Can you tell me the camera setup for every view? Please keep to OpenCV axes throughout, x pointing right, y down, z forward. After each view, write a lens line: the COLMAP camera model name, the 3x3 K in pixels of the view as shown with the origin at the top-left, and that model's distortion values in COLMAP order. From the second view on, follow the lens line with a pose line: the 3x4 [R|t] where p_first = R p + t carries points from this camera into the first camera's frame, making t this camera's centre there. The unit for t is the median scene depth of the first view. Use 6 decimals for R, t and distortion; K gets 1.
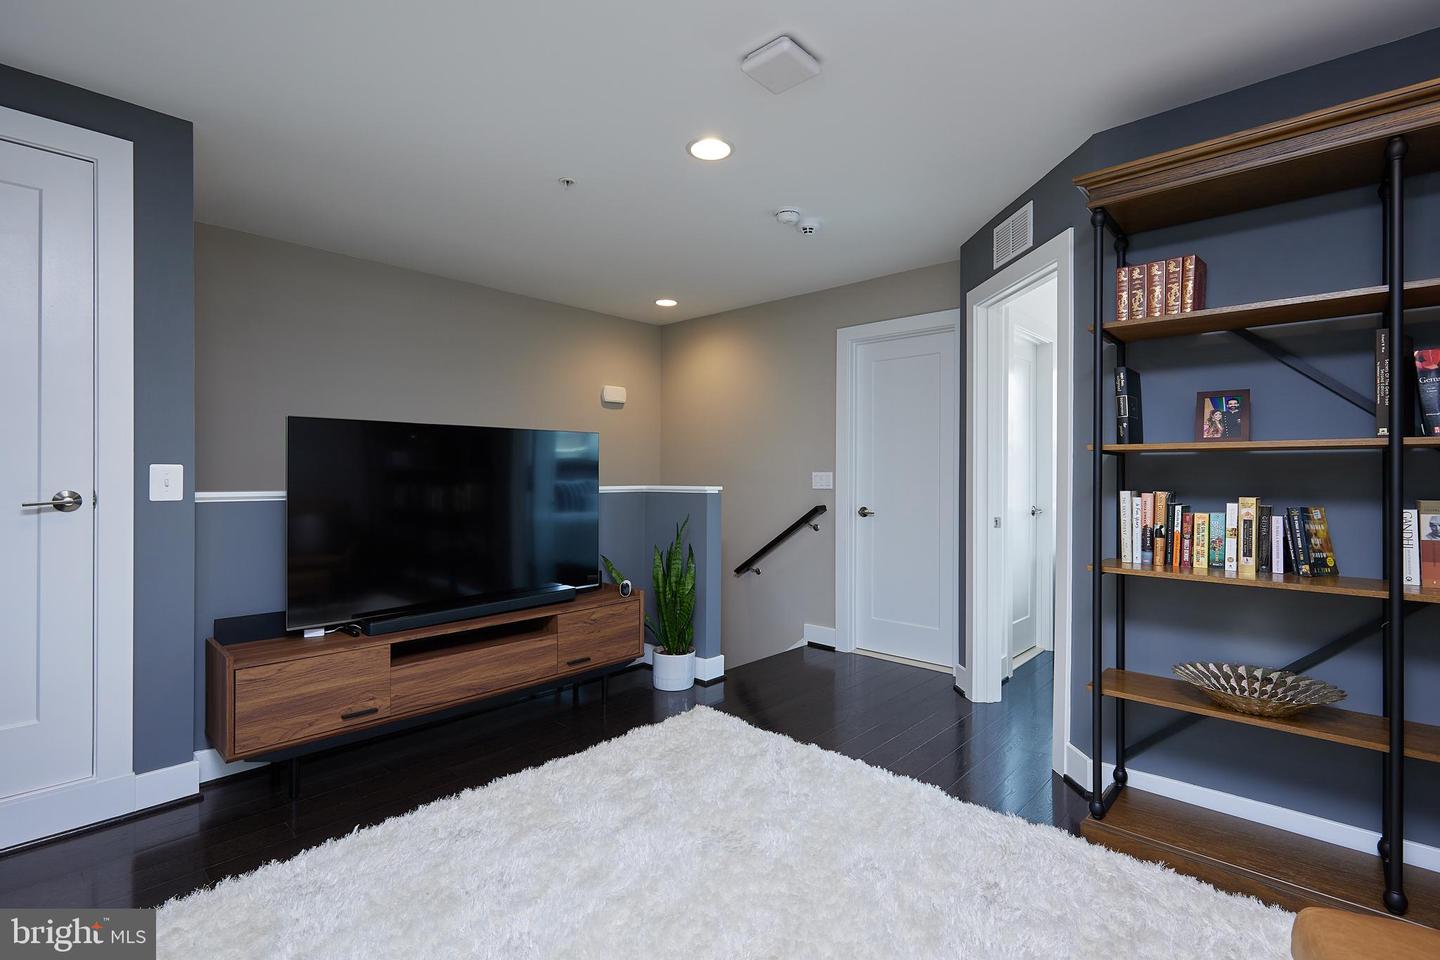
lens RADIAL K [[660.7, 0, 722.6], [0, 660.7, 478.1], [0, 0, 1]] dist [0.001189, -0.000251]
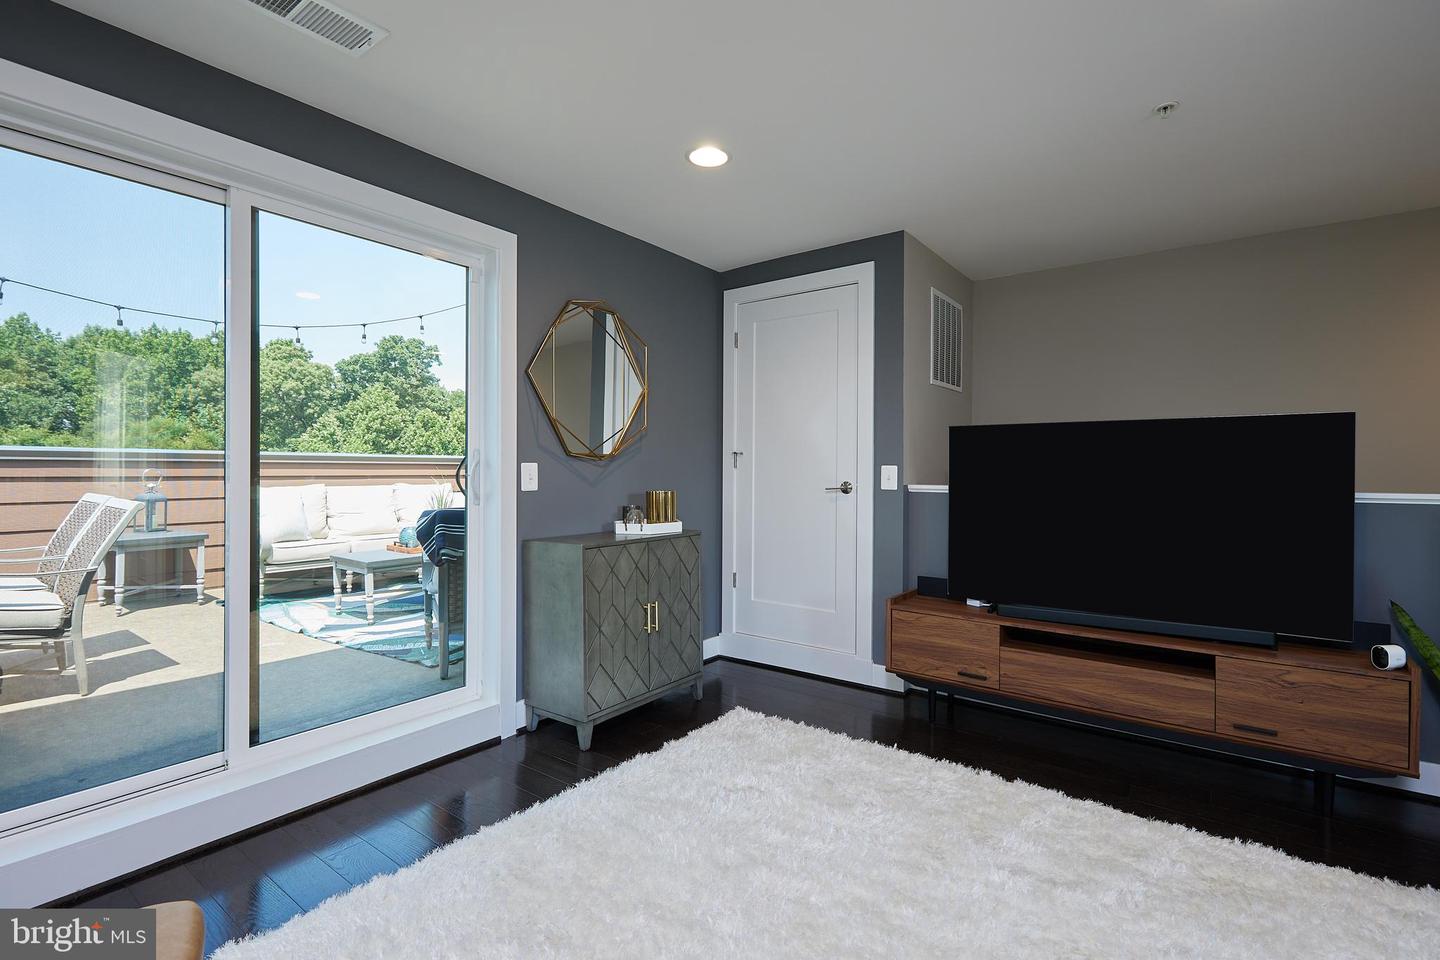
lens RADIAL K [[660.7, 0, 722.0], [0, 660.7, 474.3], [0, 0, 1]] dist [0.001189, -0.000251]
pose [[0.106480, 0.007804, -0.994284, 0.556772], [-0.009788, 0.999929, 0.006800, -0.005823], [0.994267, 0.009008, 0.106548, 0.418331]]
